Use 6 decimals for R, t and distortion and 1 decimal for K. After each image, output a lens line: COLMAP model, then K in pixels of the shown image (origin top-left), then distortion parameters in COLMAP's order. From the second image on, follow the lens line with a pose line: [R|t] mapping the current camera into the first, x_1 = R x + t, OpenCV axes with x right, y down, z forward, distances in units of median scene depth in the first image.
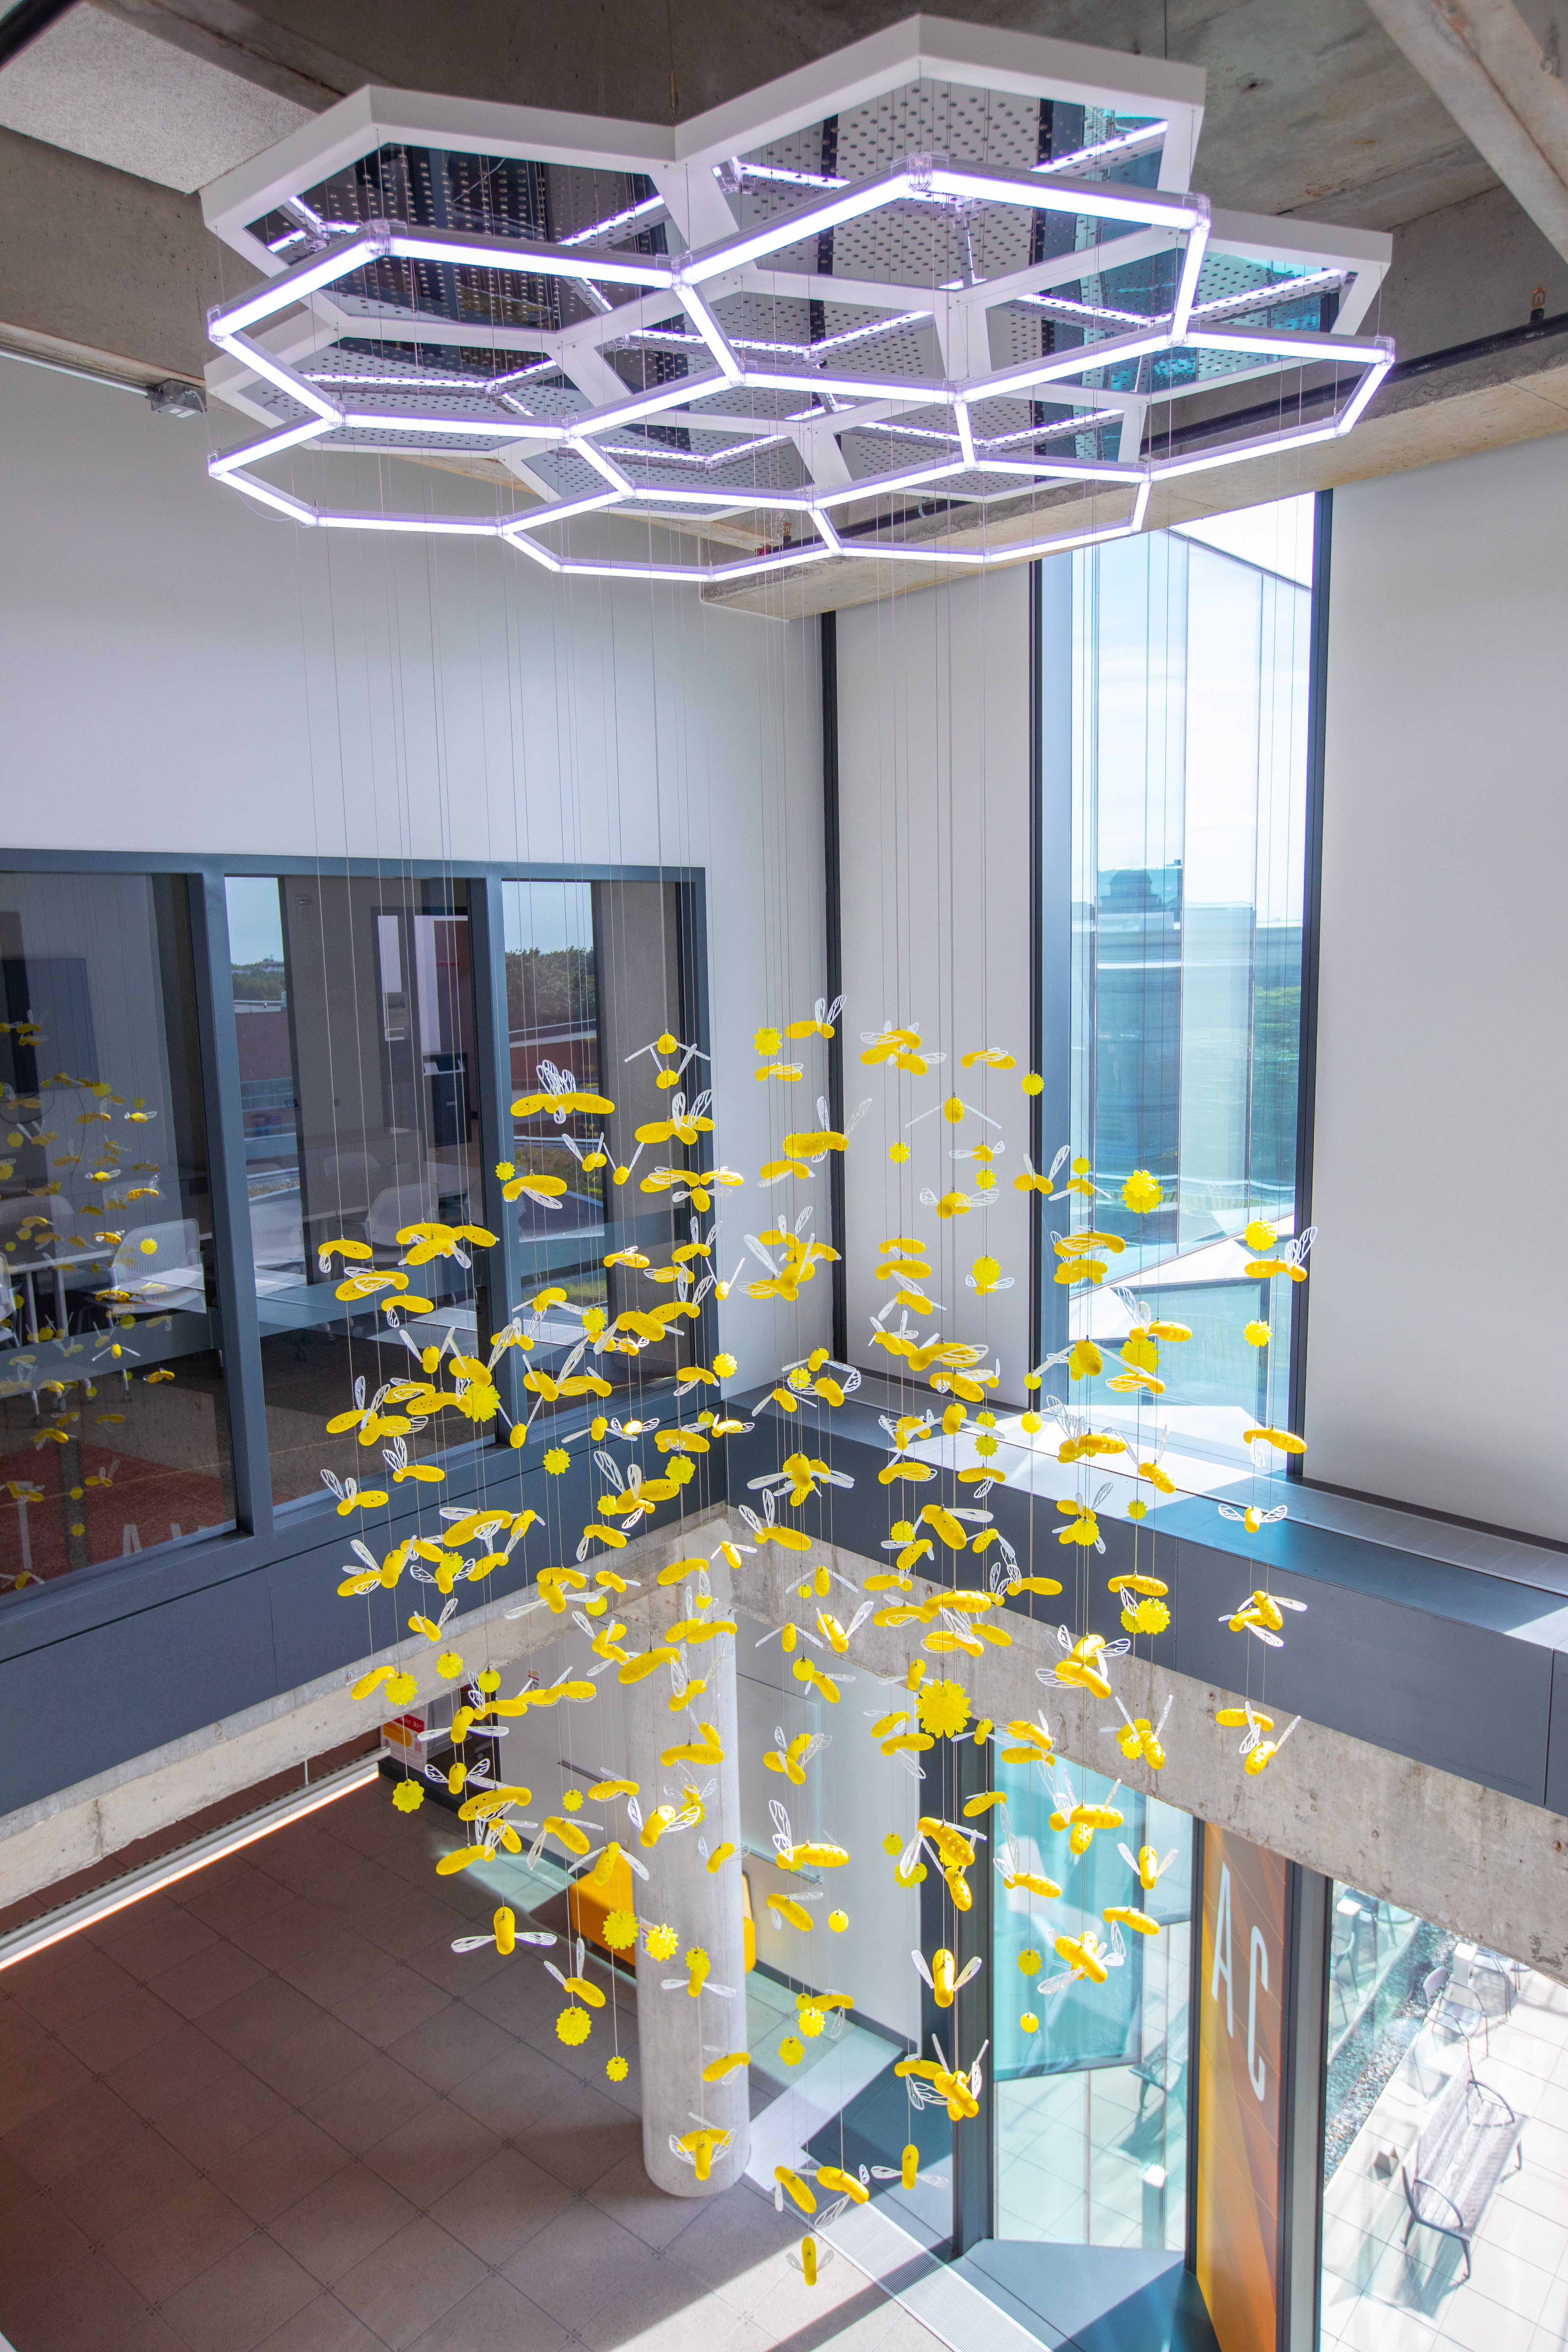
lens RADIAL K [[1582.6, 0, 777.8], [0, 1582.6, 1169.3], [0, 0, 1]] dist [0.003292, 0.006411]
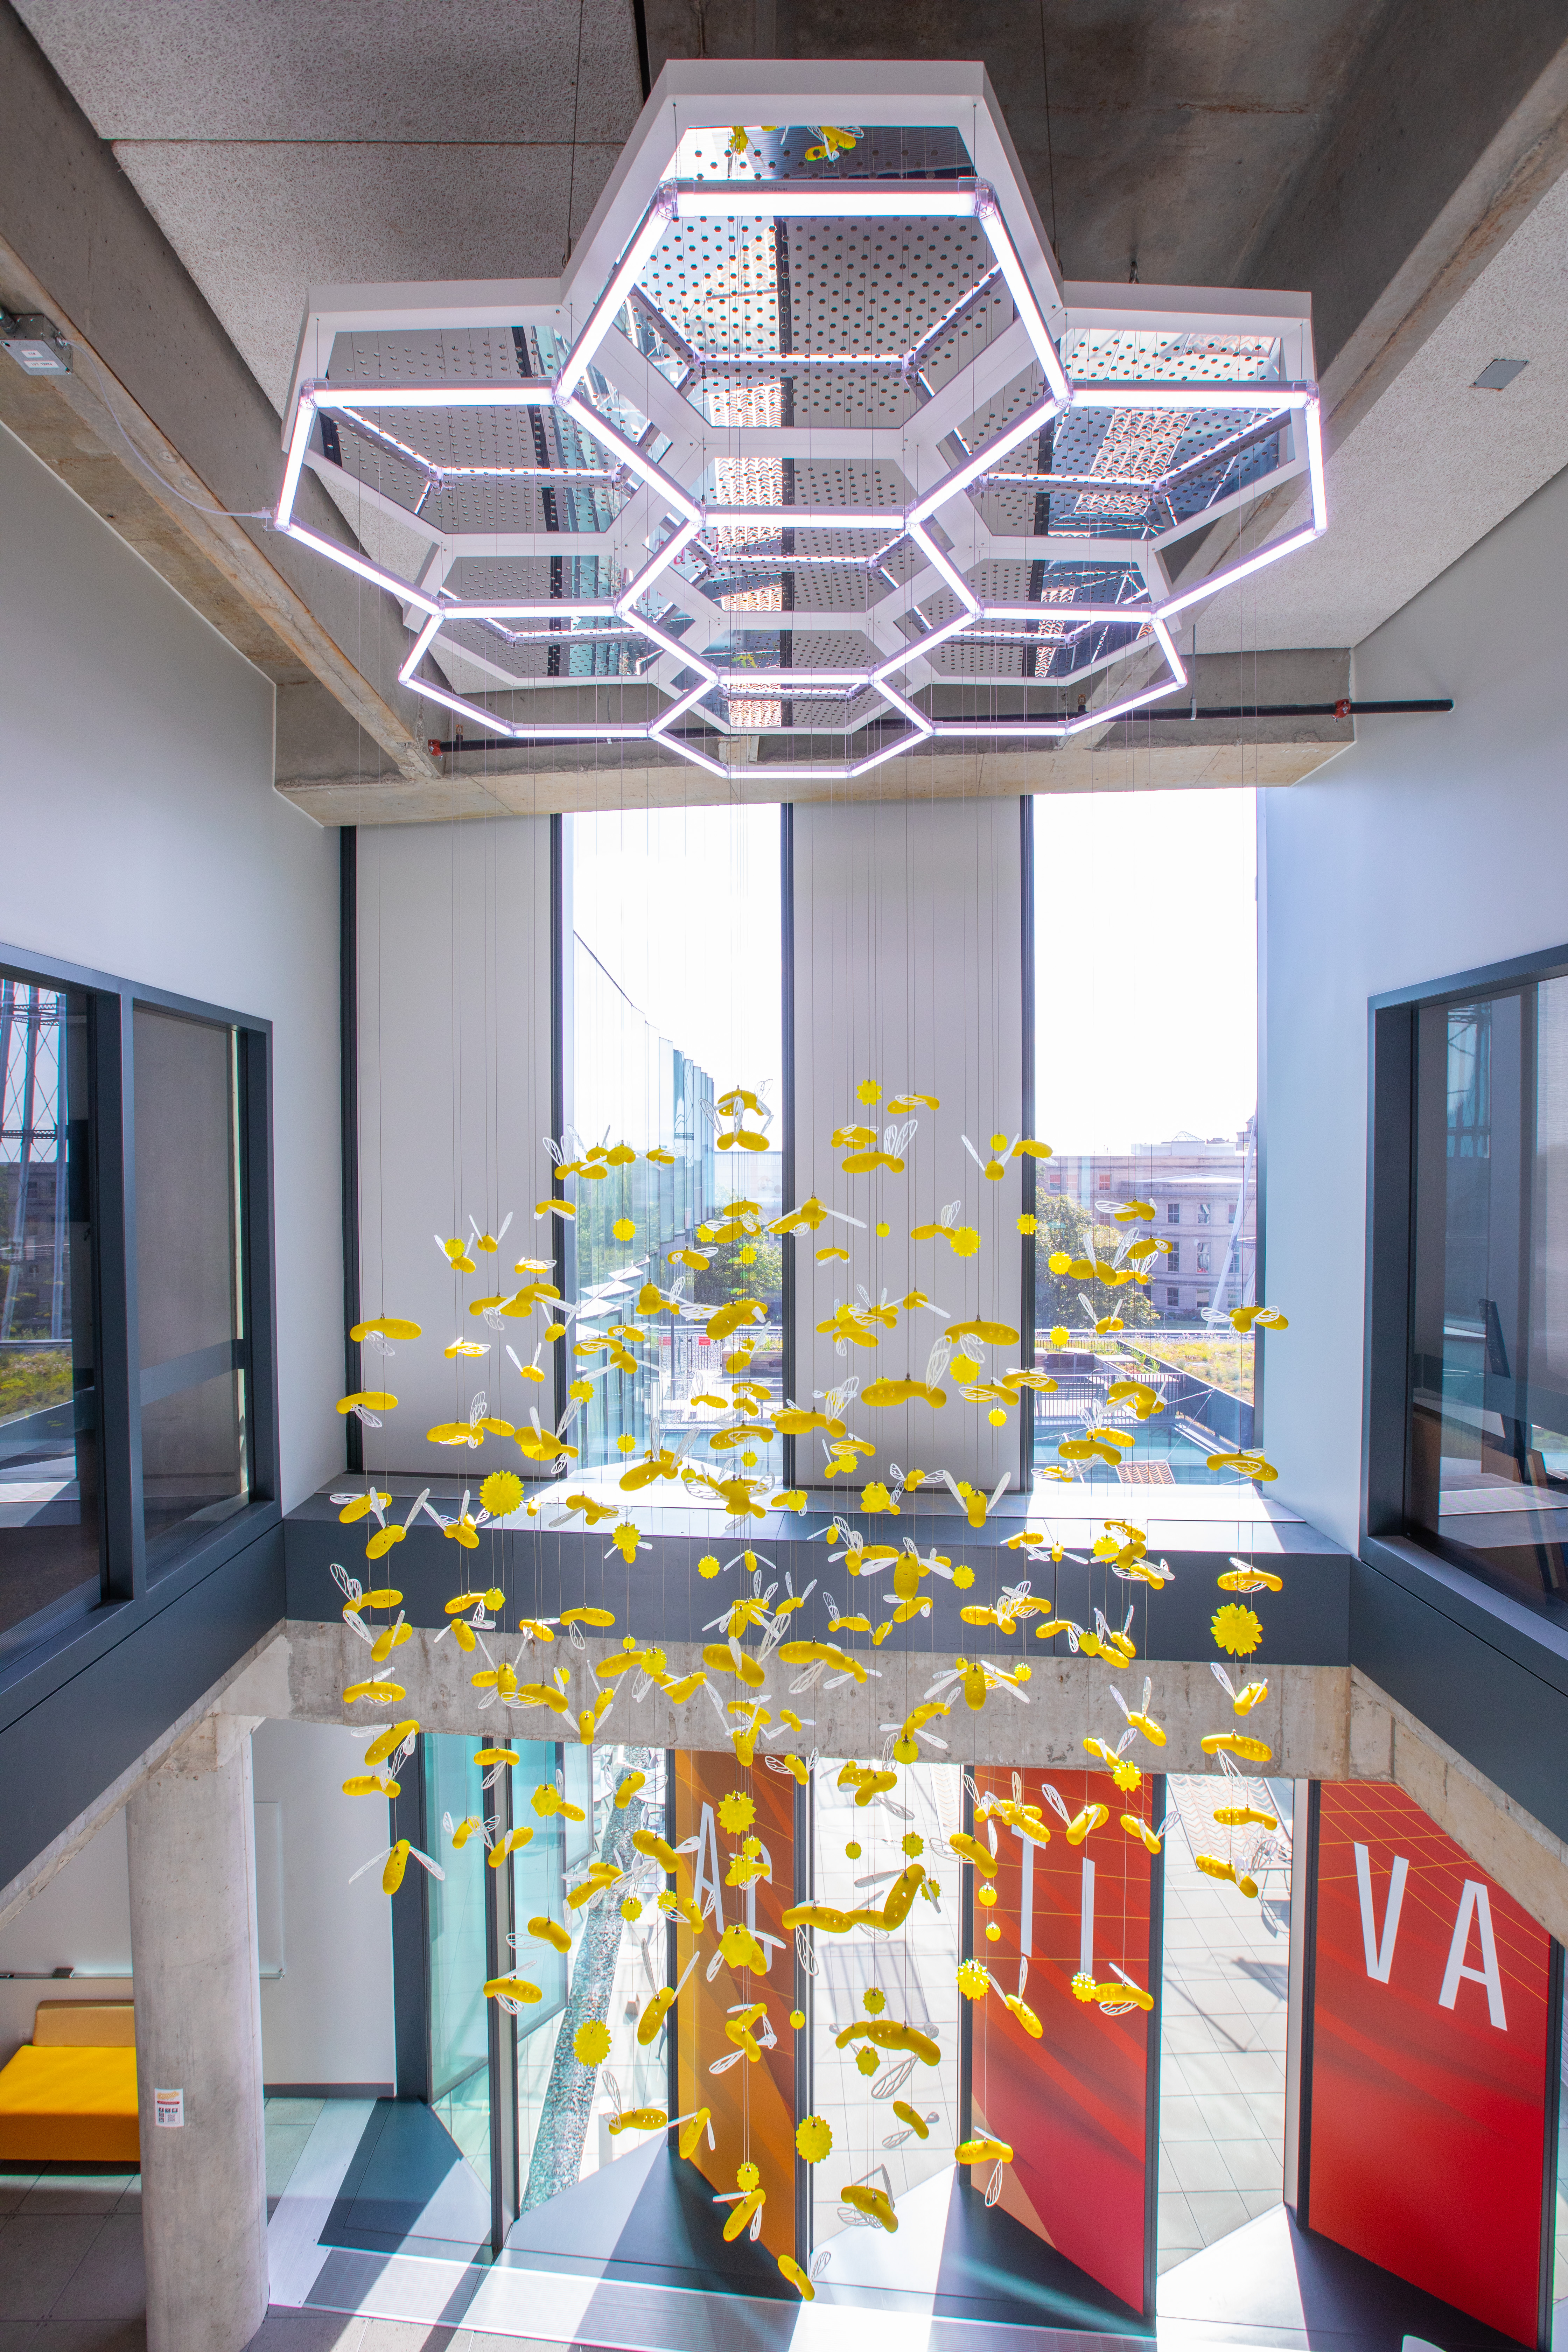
lens RADIAL K [[1079.2, 0, 769.0], [0, 1079.2, 1181.8], [0, 0, 1]] dist [-0.037840, 0.010587]
pose [[0.743190, 0.016813, 0.668869, -0.266026], [0.075015, 0.991288, -0.108268, 0.025080], [-0.664862, 0.130638, 0.735454, 0.231235]]
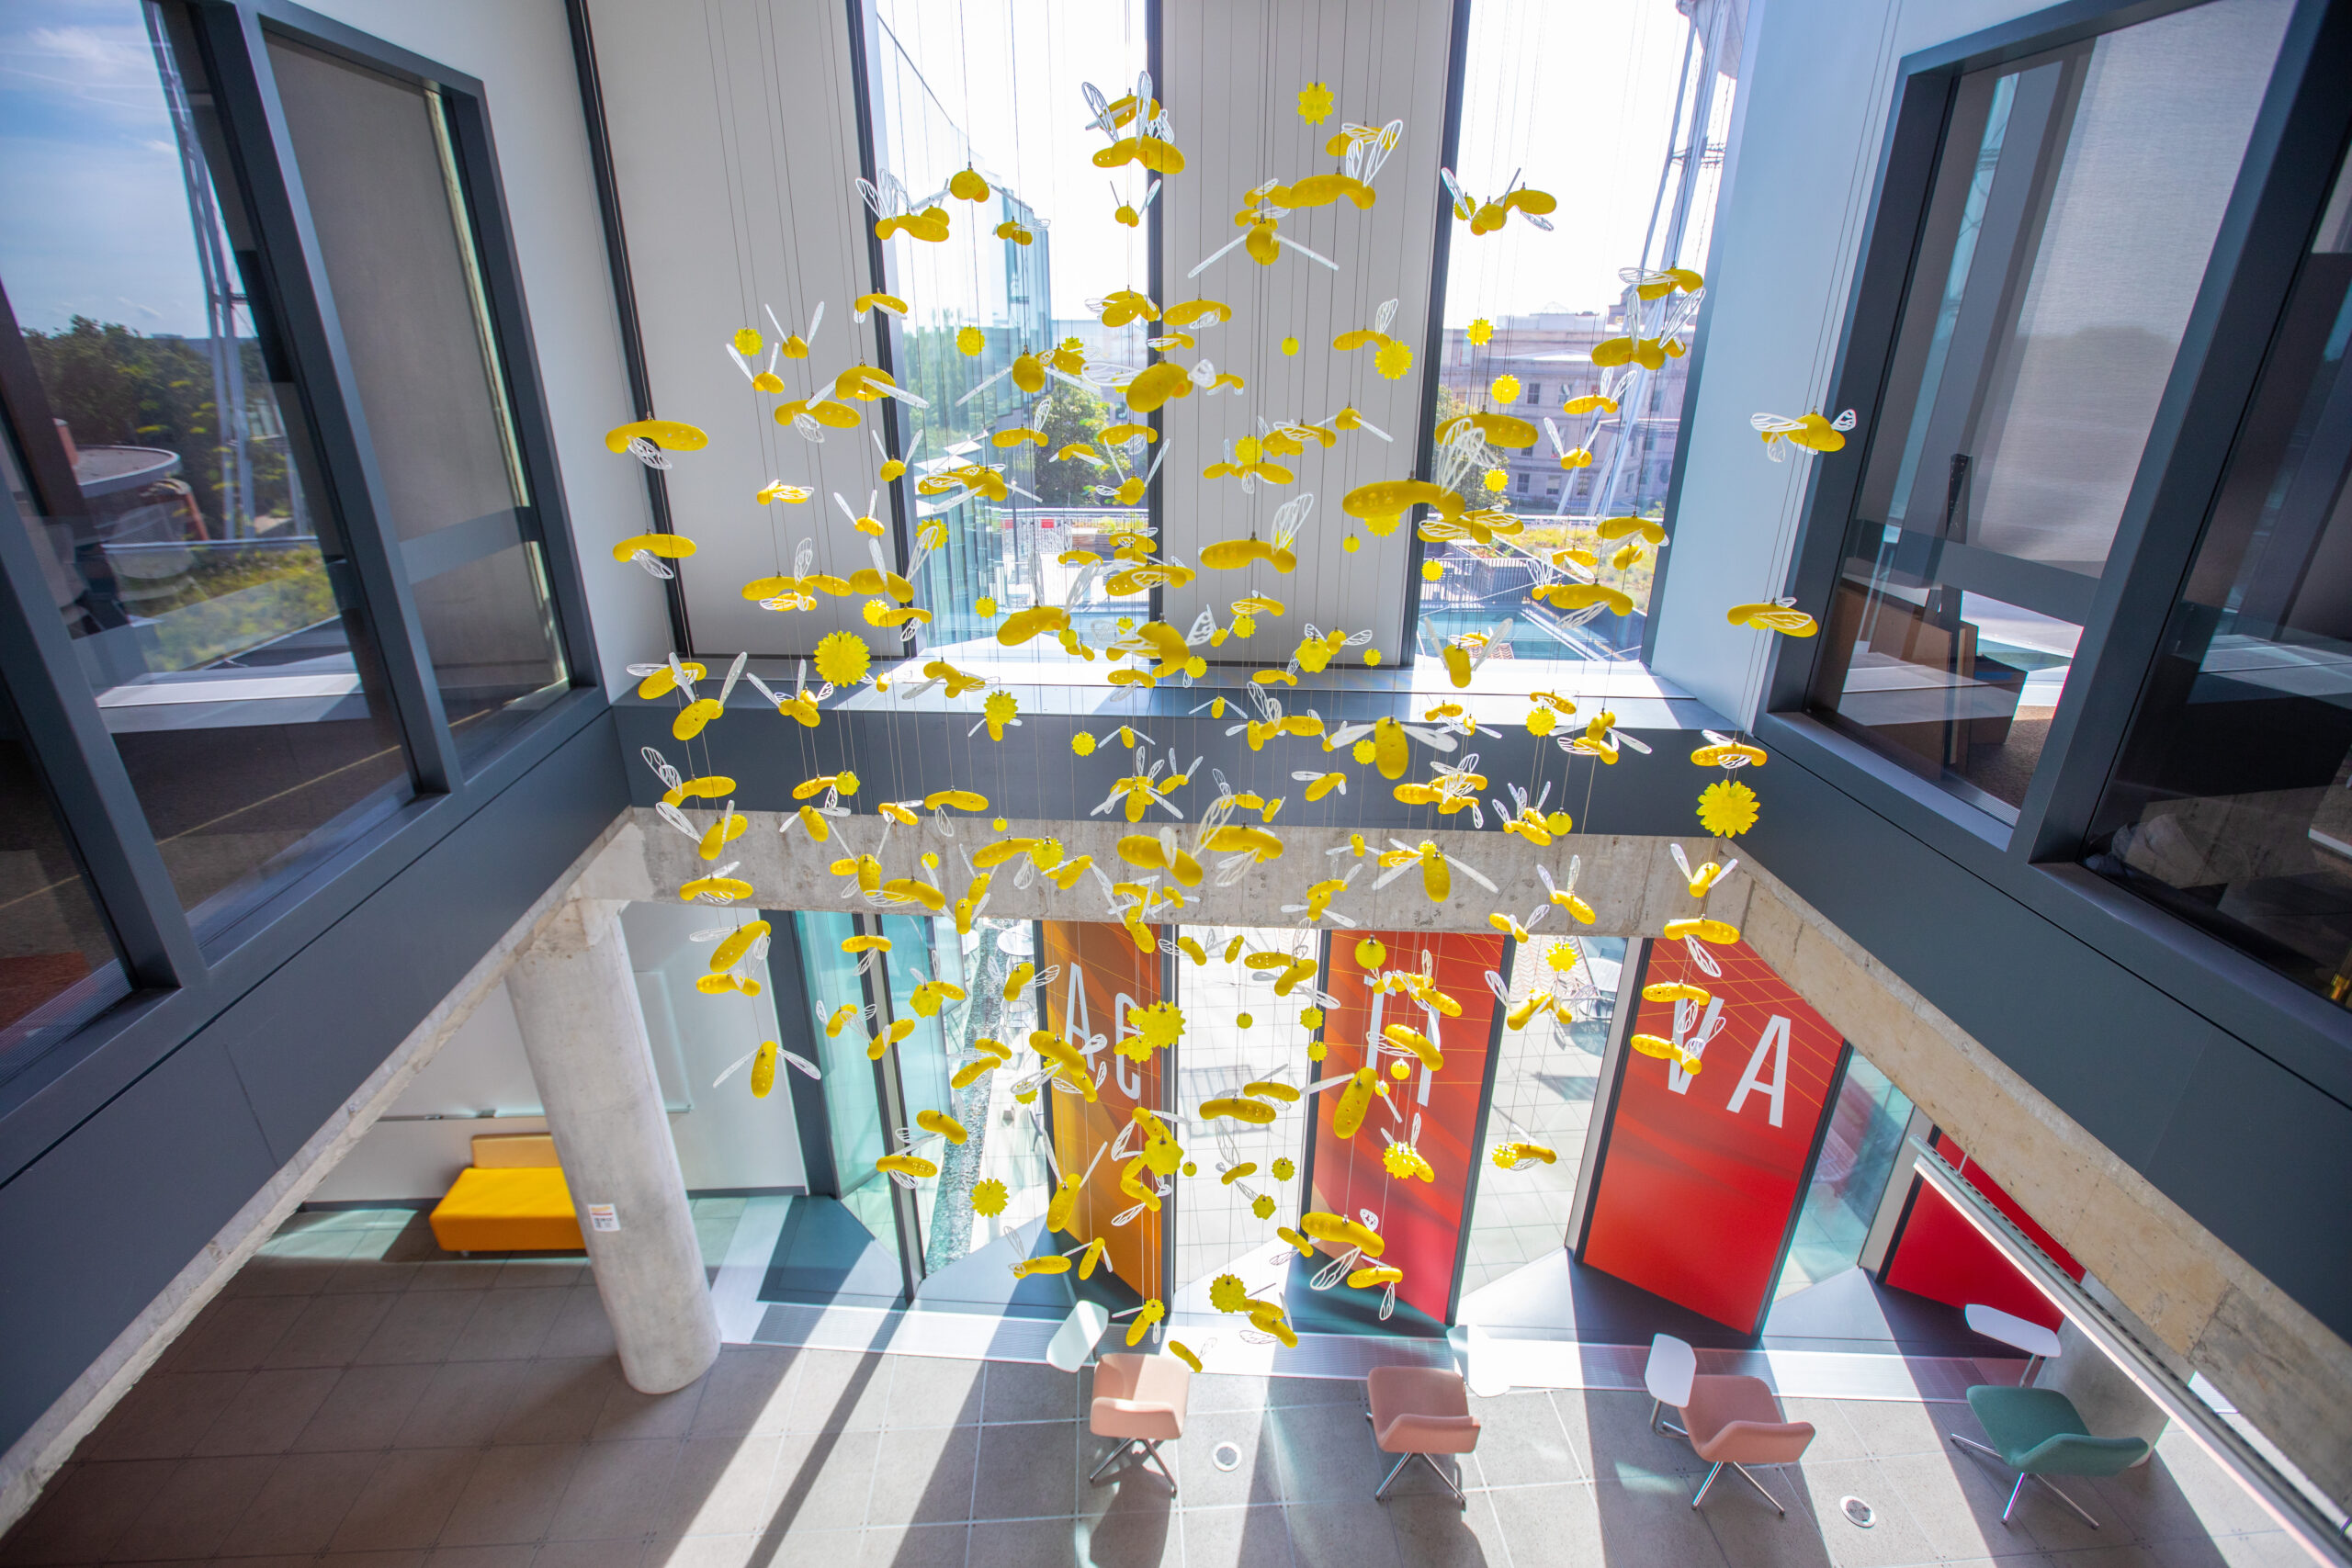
lens RADIAL K [[1079.1, 0, 1155.7], [0, 1079.1, 799.1], [0, 0, 1]] dist [-0.037840, 0.010587]
pose [[0.715350, -0.249899, 0.652553, -0.230898], [0.077423, 0.956459, 0.281409, 0.042353], [-0.694464, -0.150783, 0.703551, 0.295935]]
